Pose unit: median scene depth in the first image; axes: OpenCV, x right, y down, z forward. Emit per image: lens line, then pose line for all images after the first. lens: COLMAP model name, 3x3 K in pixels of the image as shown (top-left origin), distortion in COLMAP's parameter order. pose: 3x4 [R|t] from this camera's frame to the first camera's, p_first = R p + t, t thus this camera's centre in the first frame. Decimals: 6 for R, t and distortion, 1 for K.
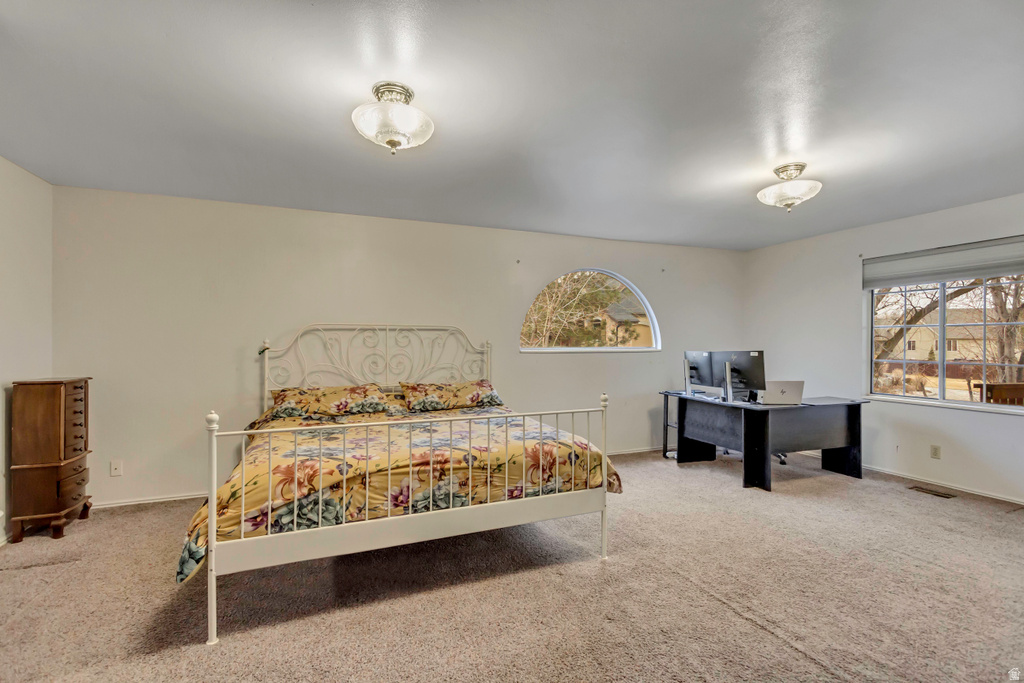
lens RADIAL K [[474.0, 0, 505.7], [0, 474.0, 336.3], [0, 0, 1]] dist [0.003285, 0.000150]
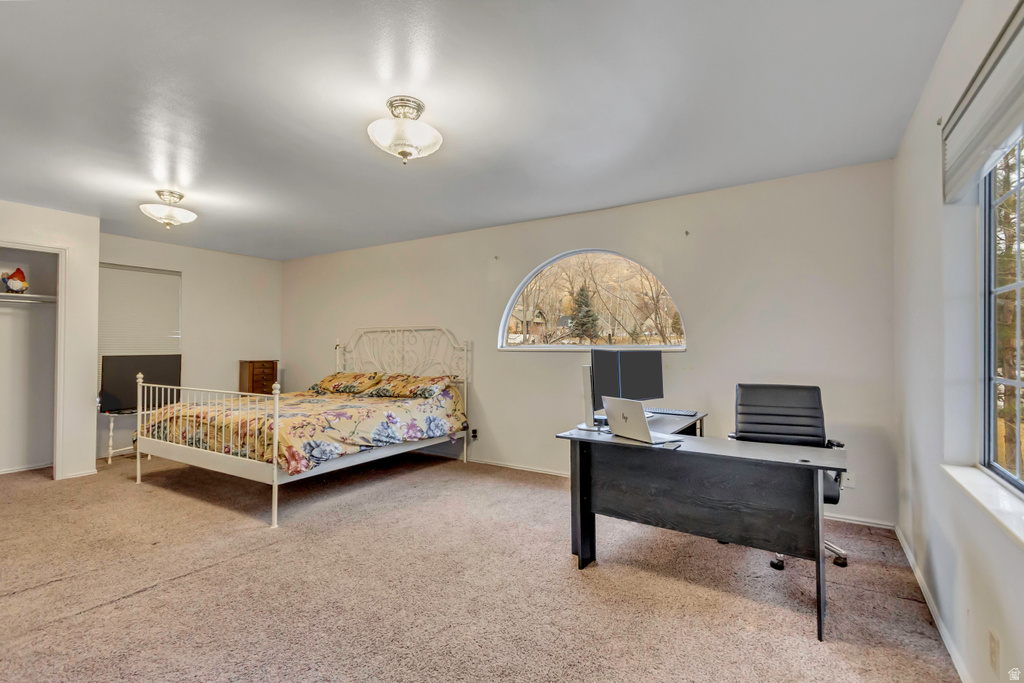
lens RADIAL K [[474.0, 0, 505.7], [0, 474.0, 336.3], [0, 0, 1]] dist [0.003285, 0.000150]
pose [[0.587124, -0.015967, -0.809339, 1.473041], [0.012750, 0.999864, -0.010477, 0.027999], [0.809396, -0.004168, 0.587248, 0.785355]]
